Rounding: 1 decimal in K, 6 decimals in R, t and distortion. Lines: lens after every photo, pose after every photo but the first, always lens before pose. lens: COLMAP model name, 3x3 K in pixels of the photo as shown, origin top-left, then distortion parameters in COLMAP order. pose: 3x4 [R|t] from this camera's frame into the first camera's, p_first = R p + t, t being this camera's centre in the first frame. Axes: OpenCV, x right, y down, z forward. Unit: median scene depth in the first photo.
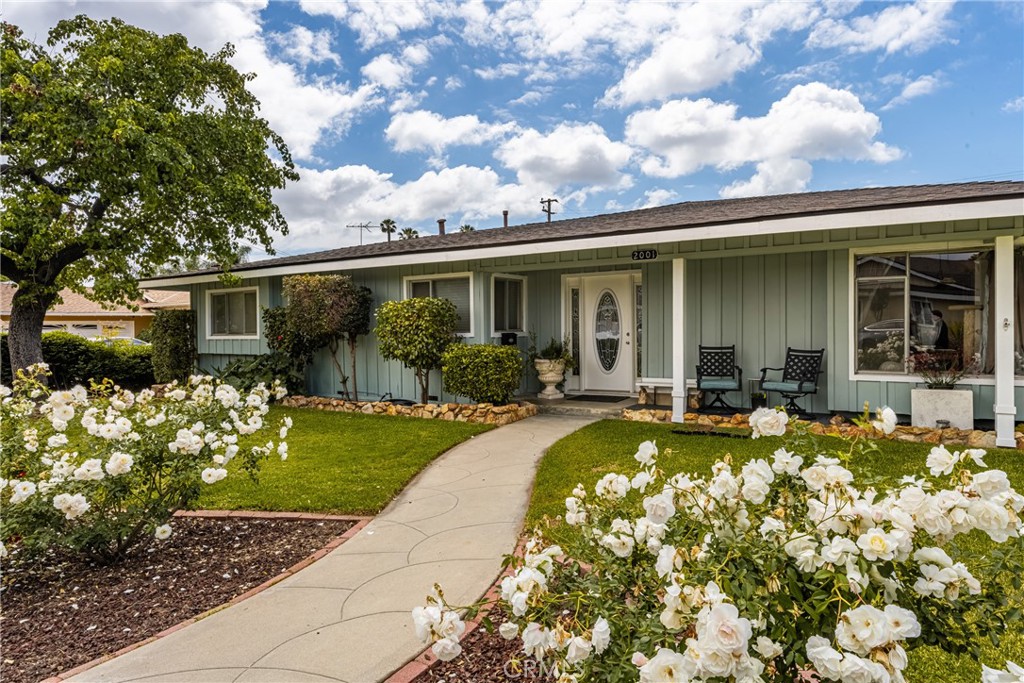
lens RADIAL K [[578.9, 0, 519.3], [0, 578.9, 330.7], [0, 0, 1]] dist [-0.006148, 0.001119]
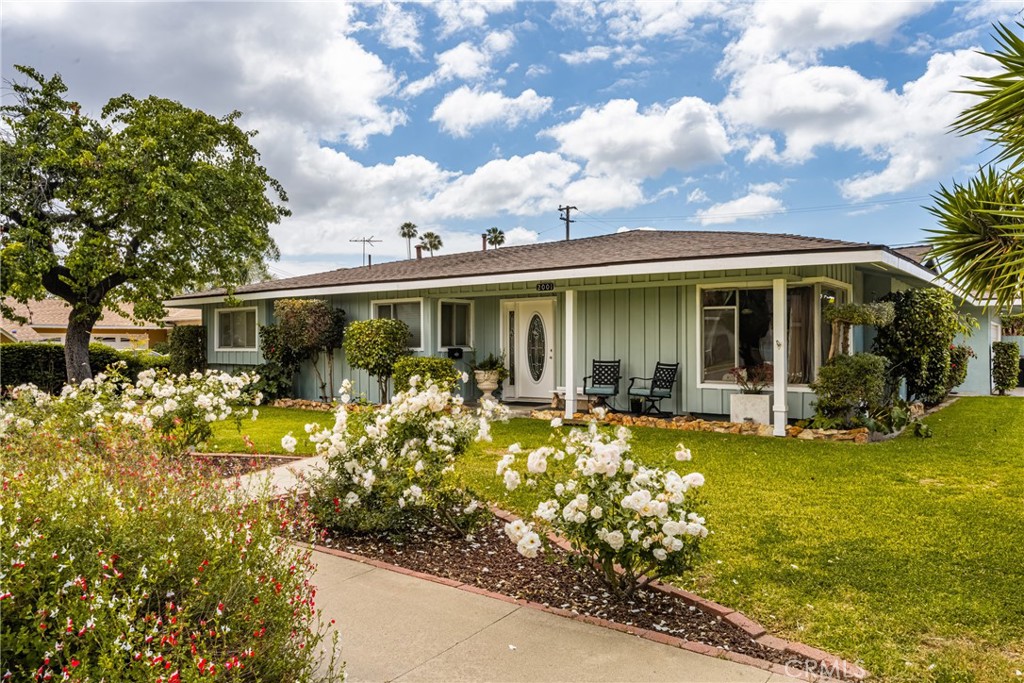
lens RADIAL K [[698.0, 0, 507.7], [0, 698.0, 347.7], [0, 0, 1]] dist [-0.030195, -0.001786]
pose [[0.995225, 0.012045, -0.096865, 0.231766], [-0.012156, 0.999926, -0.000549, 0.002272], [0.096852, 0.001724, 0.995297, -0.428058]]
